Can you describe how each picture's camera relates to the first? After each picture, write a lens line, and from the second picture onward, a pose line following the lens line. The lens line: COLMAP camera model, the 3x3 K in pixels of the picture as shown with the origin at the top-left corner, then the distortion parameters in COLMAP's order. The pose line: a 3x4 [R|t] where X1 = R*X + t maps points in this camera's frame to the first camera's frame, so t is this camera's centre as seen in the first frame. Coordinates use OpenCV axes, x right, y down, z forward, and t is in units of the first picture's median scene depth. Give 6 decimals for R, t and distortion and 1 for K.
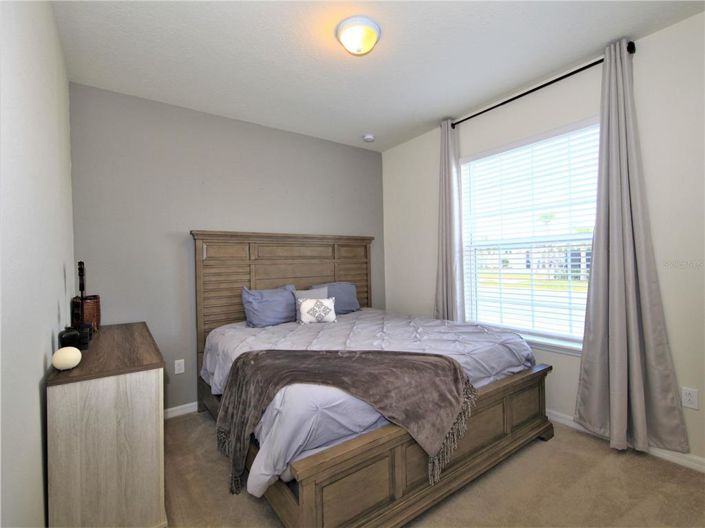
lens RADIAL K [[335.8, 0, 352.8], [0, 335.8, 263.3], [0, 0, 1]] dist [0.005112, 0.000415]
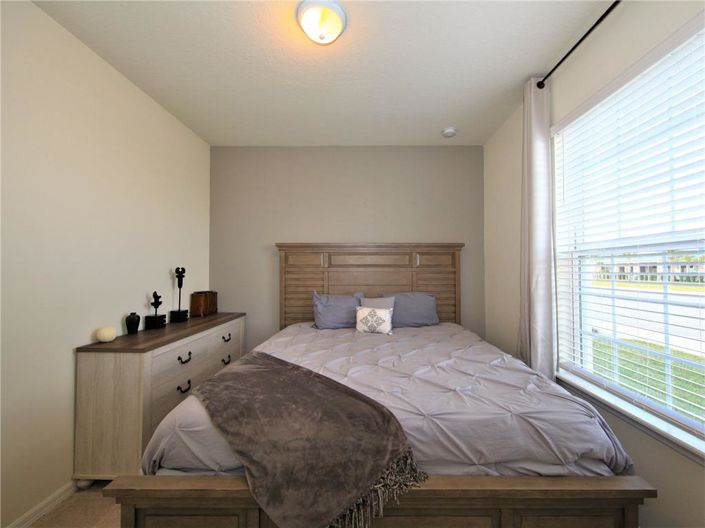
lens RADIAL K [[289.3, 0, 354.5], [0, 289.3, 264.6], [0, 0, 1]] dist [-0.000728, -0.000283]
pose [[0.810548, 0.008873, -0.585606, 0.345159], [-0.017777, 0.999797, -0.009457, -0.012609], [0.585403, 0.018076, 0.810541, 0.279687]]
